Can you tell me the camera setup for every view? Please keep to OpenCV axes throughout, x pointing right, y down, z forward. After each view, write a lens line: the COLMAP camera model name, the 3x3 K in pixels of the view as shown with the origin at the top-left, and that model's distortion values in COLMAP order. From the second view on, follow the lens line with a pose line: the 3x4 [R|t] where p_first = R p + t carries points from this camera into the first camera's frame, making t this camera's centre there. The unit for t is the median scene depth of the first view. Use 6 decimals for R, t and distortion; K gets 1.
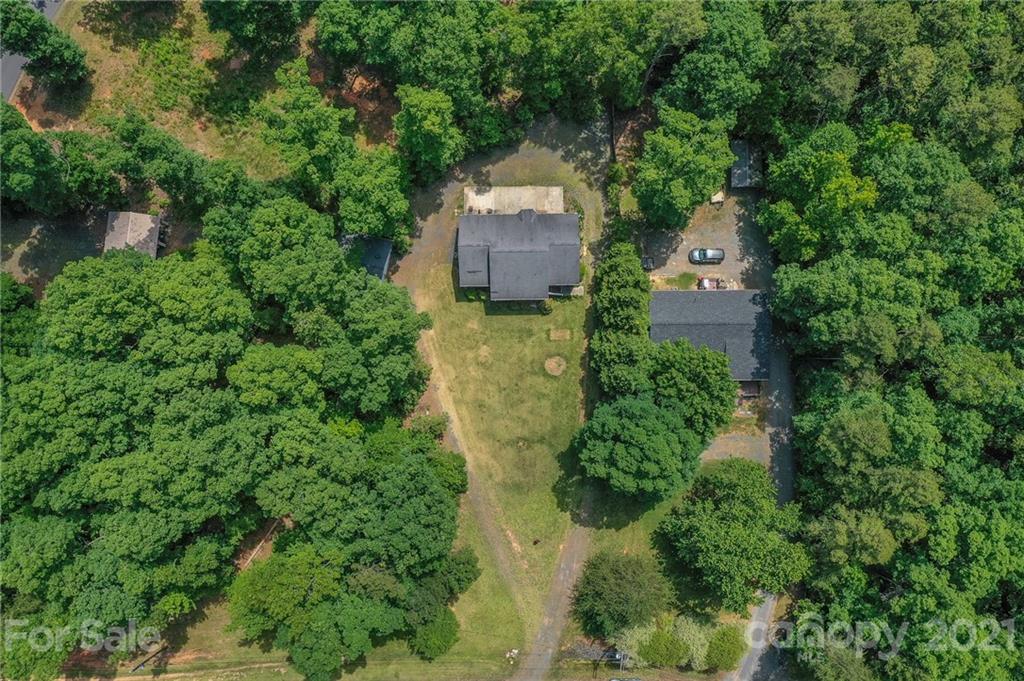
lens RADIAL K [[815.6, 0, 512.0], [0, 815.6, 340.5], [0, 0, 1]] dist [0.003617, -0.000488]
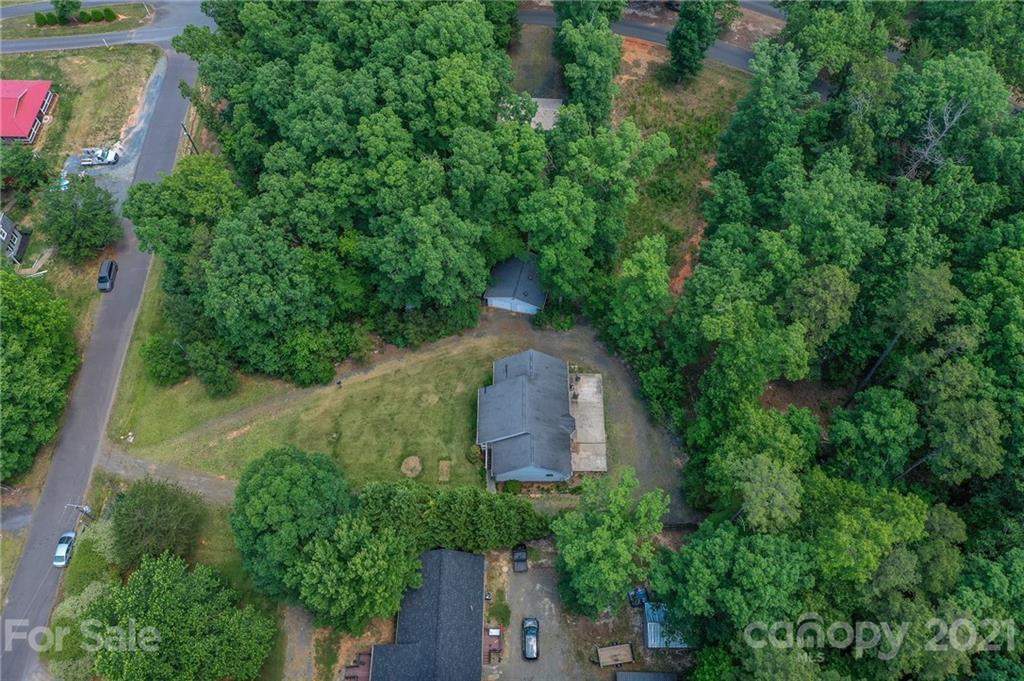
lens RADIAL K [[815.6, 0, 512.0], [0, 815.6, 340.5], [0, 0, 1]] dist [0.003617, -0.000488]
pose [[-0.013813, 0.865269, -0.501118, 0.391311], [-0.994333, 0.040946, 0.098110, -0.179125], [0.105410, 0.499634, 0.859799, 0.141780]]
